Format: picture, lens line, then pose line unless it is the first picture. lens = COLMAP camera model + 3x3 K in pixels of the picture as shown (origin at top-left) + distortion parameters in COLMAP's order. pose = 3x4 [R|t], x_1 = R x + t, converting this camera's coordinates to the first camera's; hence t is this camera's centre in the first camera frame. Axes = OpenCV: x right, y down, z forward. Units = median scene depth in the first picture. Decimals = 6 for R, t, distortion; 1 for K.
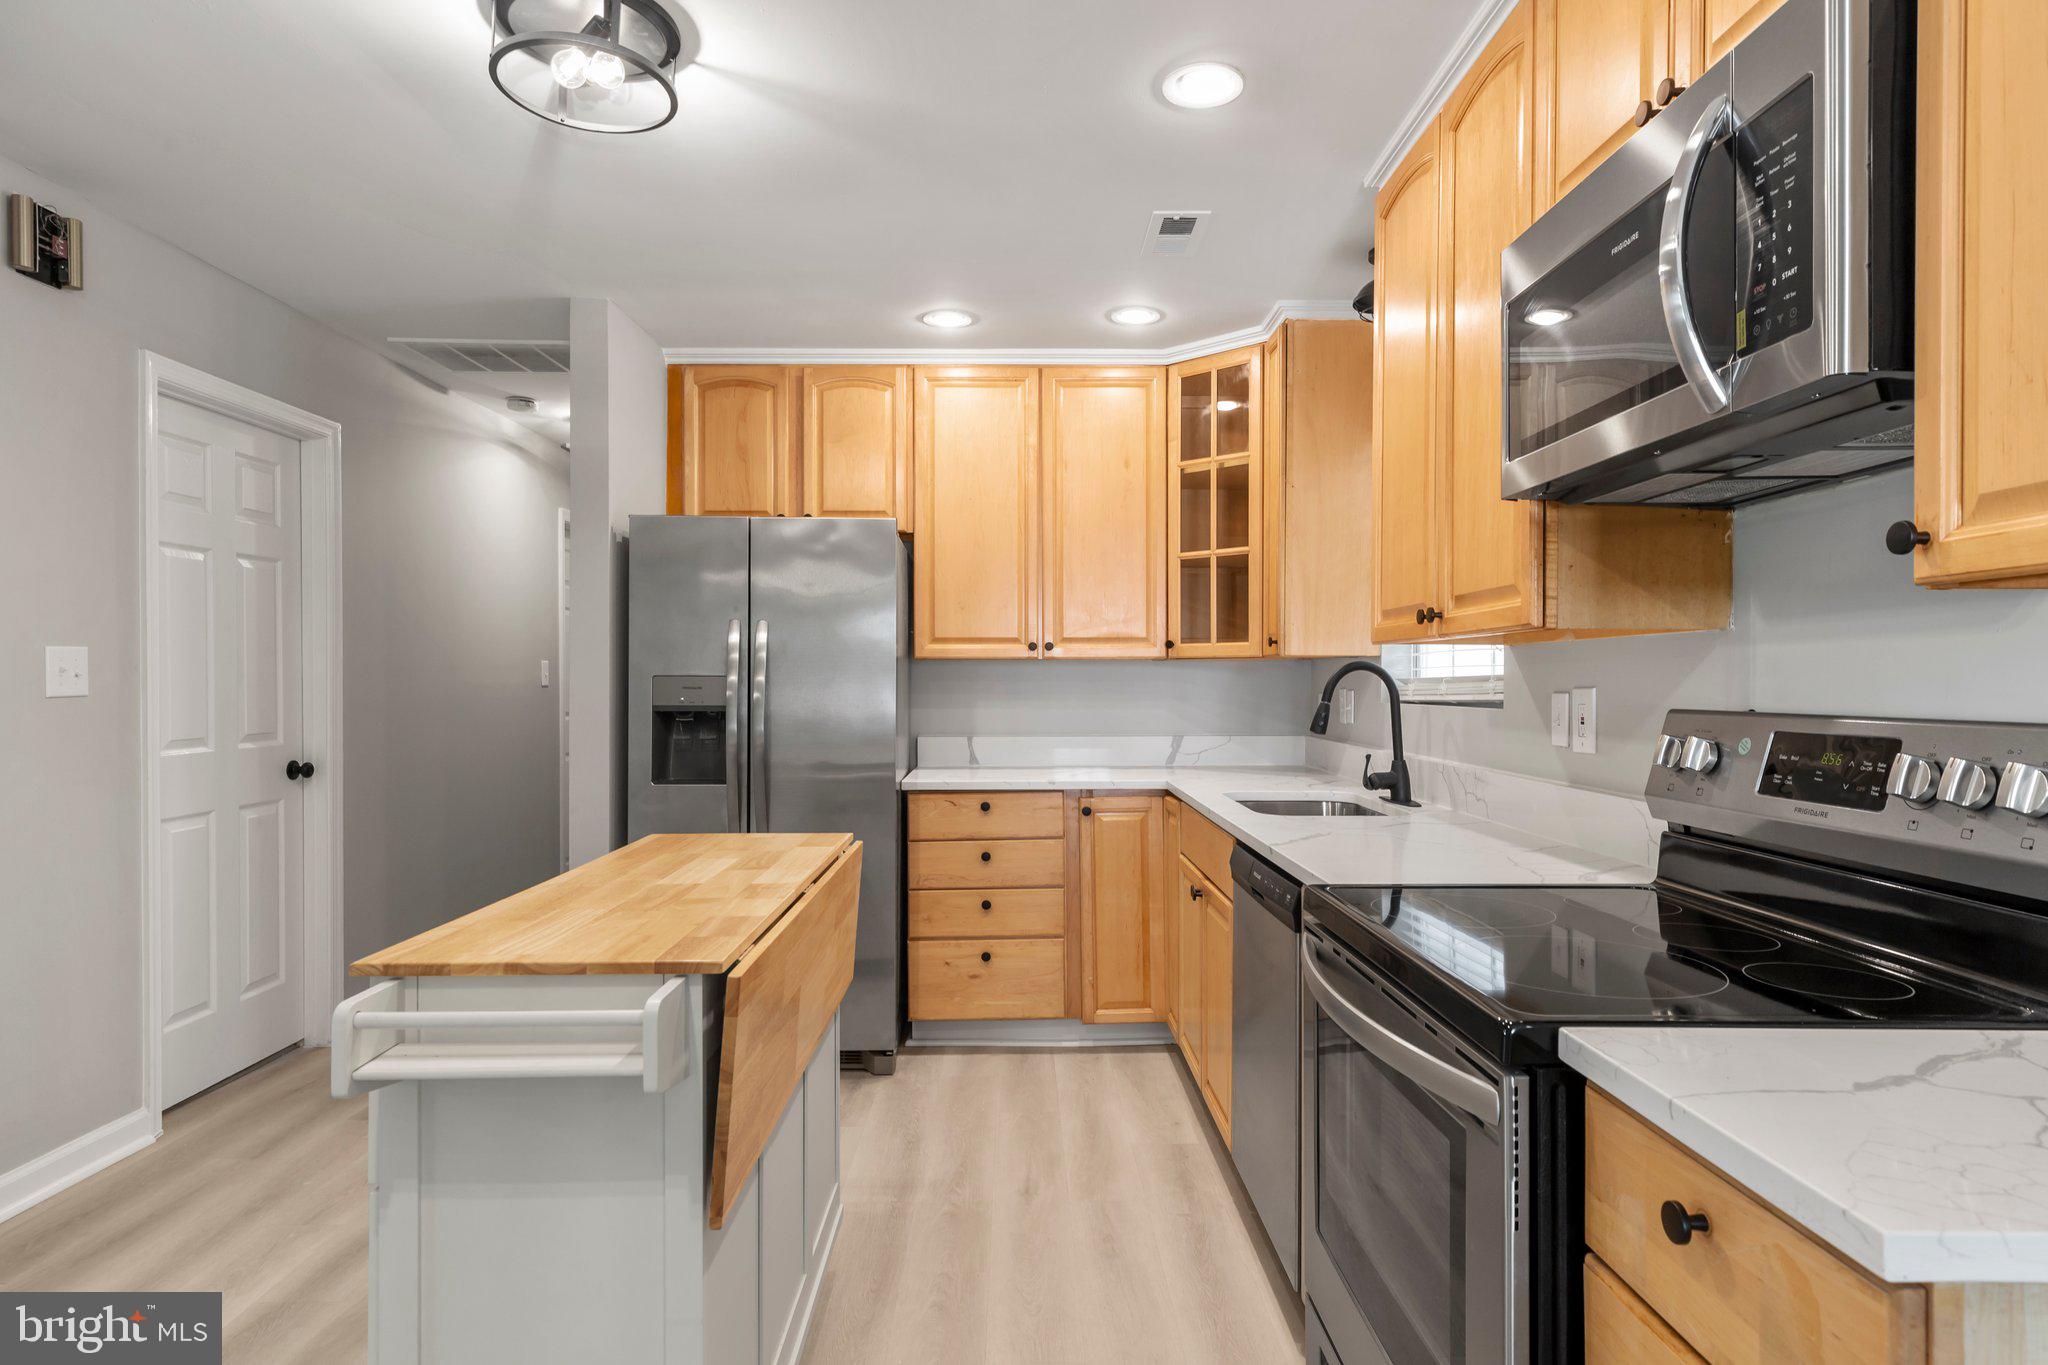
lens RADIAL K [[1146.2, 0, 1020.7], [0, 1146.2, 684.5], [0, 0, 1]] dist [0.011492, -0.000024]
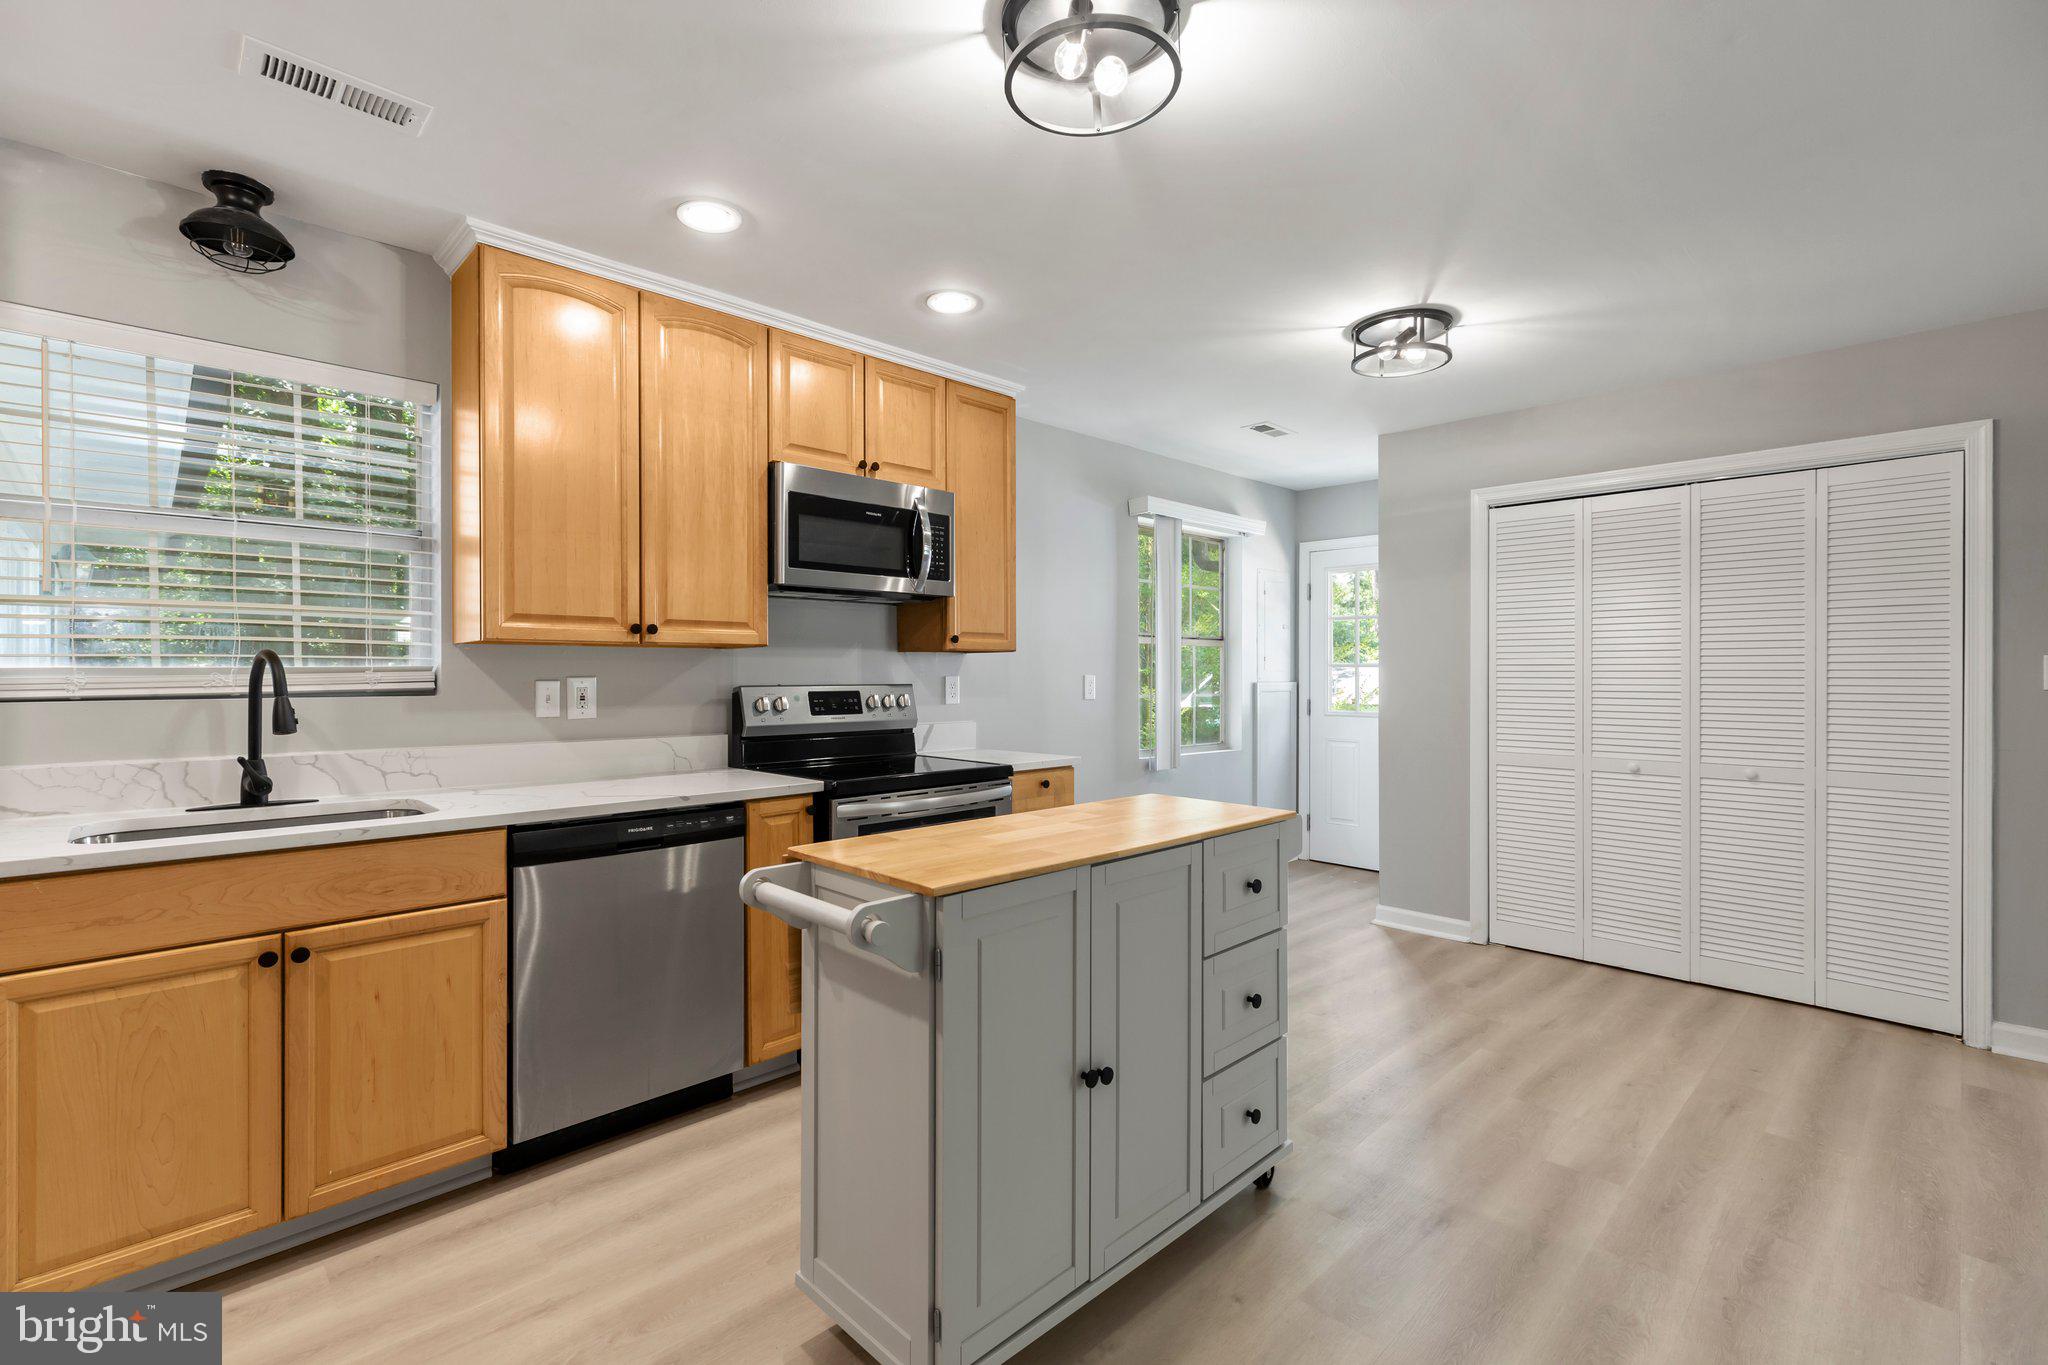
lens RADIAL K [[914.6, 0, 1014.6], [0, 914.6, 671.4], [0, 0, 1]] dist [0.001781, 0.000452]
pose [[-0.690739, -0.001866, 0.723102, -0.531327], [-0.000777, 0.999998, 0.001838, -0.004578], [-0.723104, 0.000708, -0.690739, 0.936443]]
